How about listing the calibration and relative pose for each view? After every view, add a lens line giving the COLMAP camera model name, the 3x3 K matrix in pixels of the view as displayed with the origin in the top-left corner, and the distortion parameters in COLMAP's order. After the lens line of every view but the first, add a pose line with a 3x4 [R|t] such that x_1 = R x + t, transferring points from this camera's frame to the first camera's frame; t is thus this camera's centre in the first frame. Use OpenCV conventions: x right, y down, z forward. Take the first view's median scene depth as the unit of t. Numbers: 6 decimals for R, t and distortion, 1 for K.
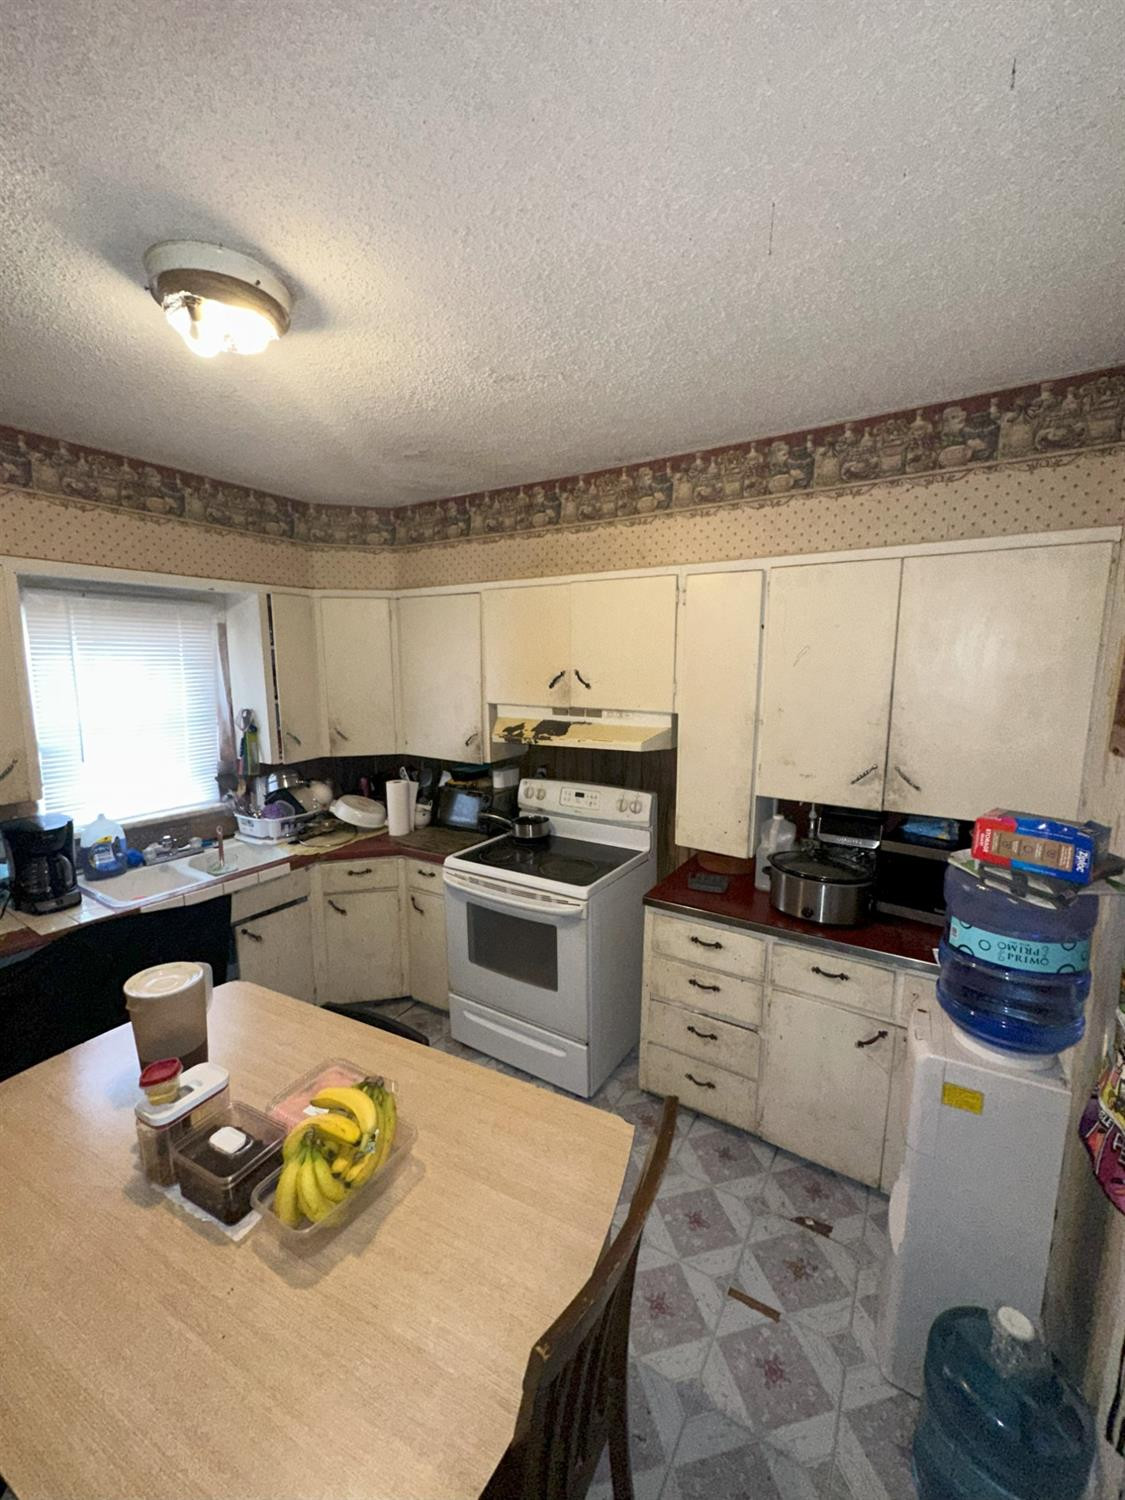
lens RADIAL K [[598.4, 0, 562.5], [0, 598.4, 750.0], [0, 0, 1]] dist [-0.002408, -0.000079]
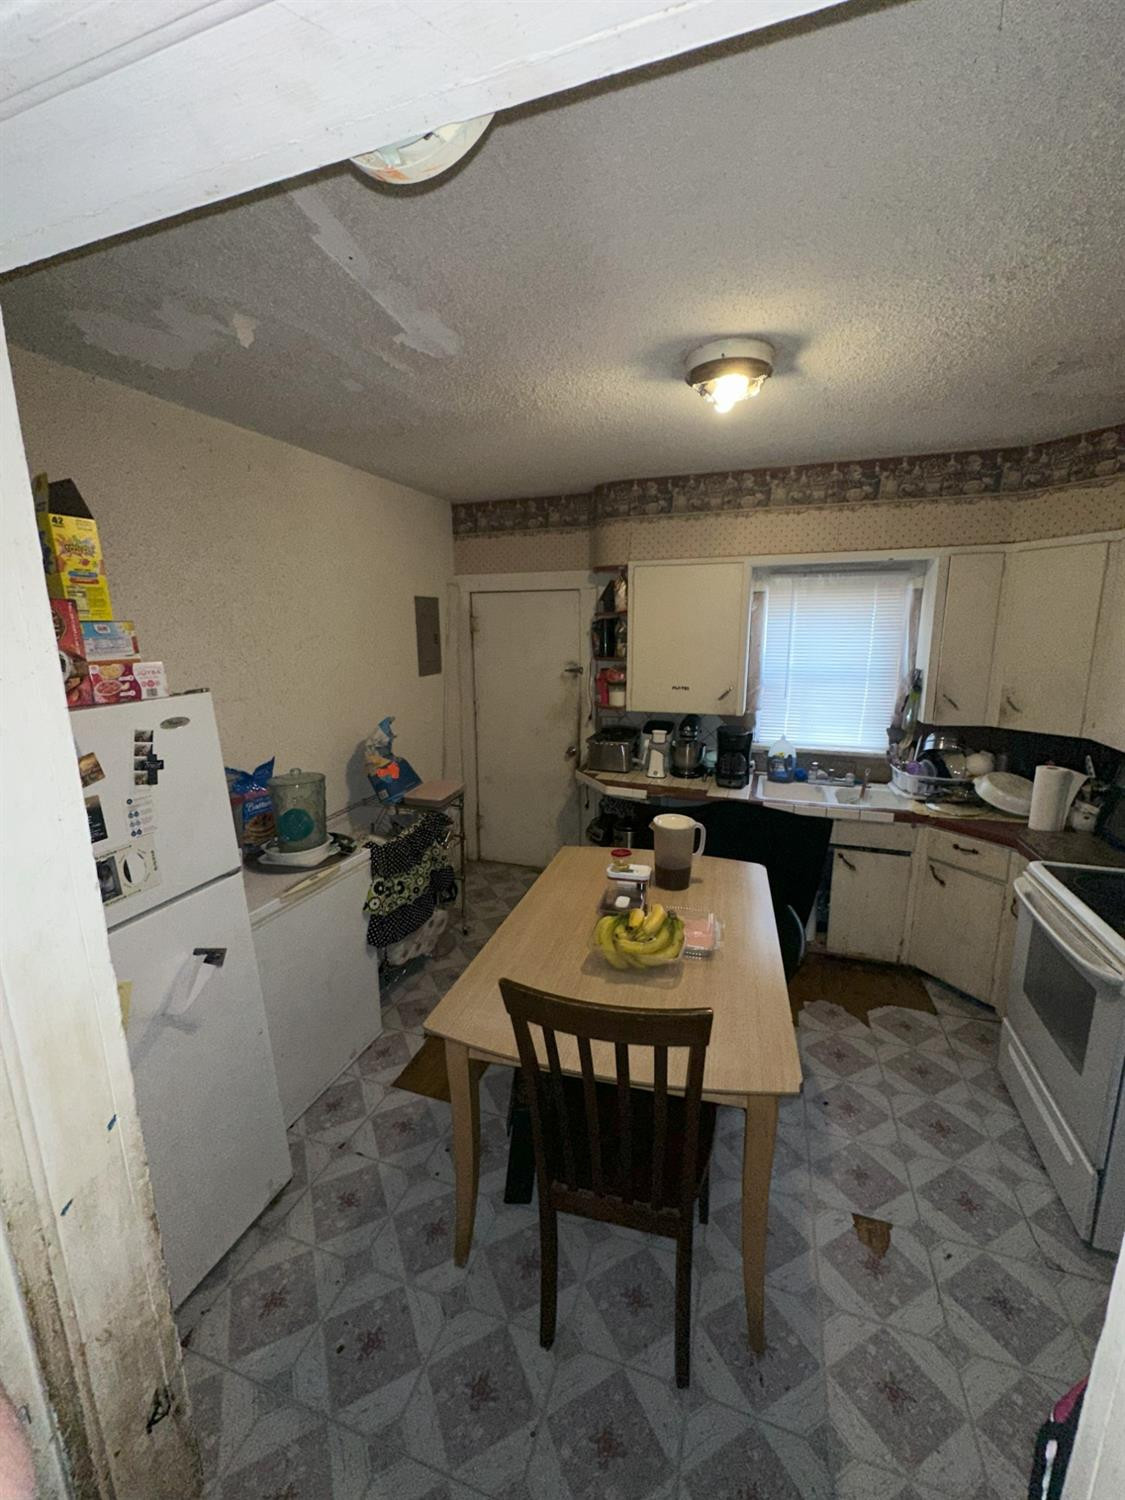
lens RADIAL K [[598.4, 0, 562.5], [0, 598.4, 750.0], [0, 0, 1]] dist [-0.002408, -0.000079]
pose [[0.224212, 0.188623, -0.956112, 0.423126], [-0.137077, 0.977441, 0.160686, -0.013196], [0.964852, 0.095034, 0.245010, 0.159849]]
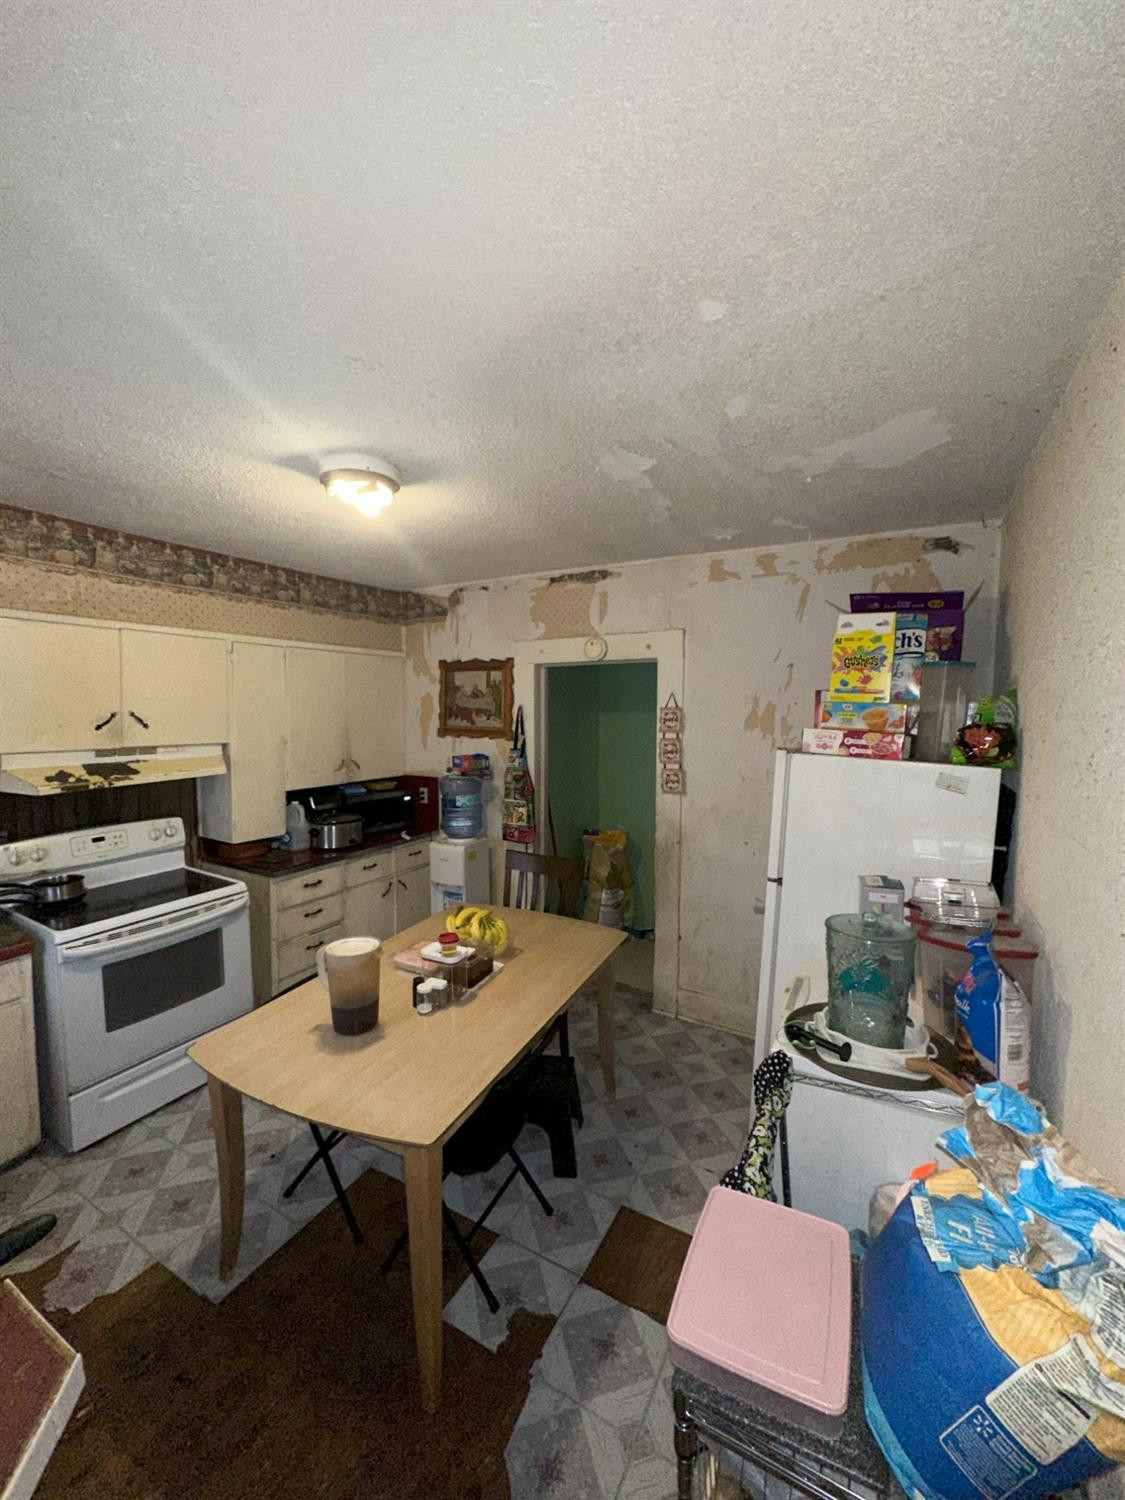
lens RADIAL K [[598.4, 0, 562.5], [0, 598.4, 750.0], [0, 0, 1]] dist [-0.002408, -0.000079]
pose [[-0.047101, -0.070155, 0.996424, -1.054897], [0.146698, 0.986229, 0.076371, -0.035007], [-0.988059, 0.149770, -0.036161, 0.293987]]
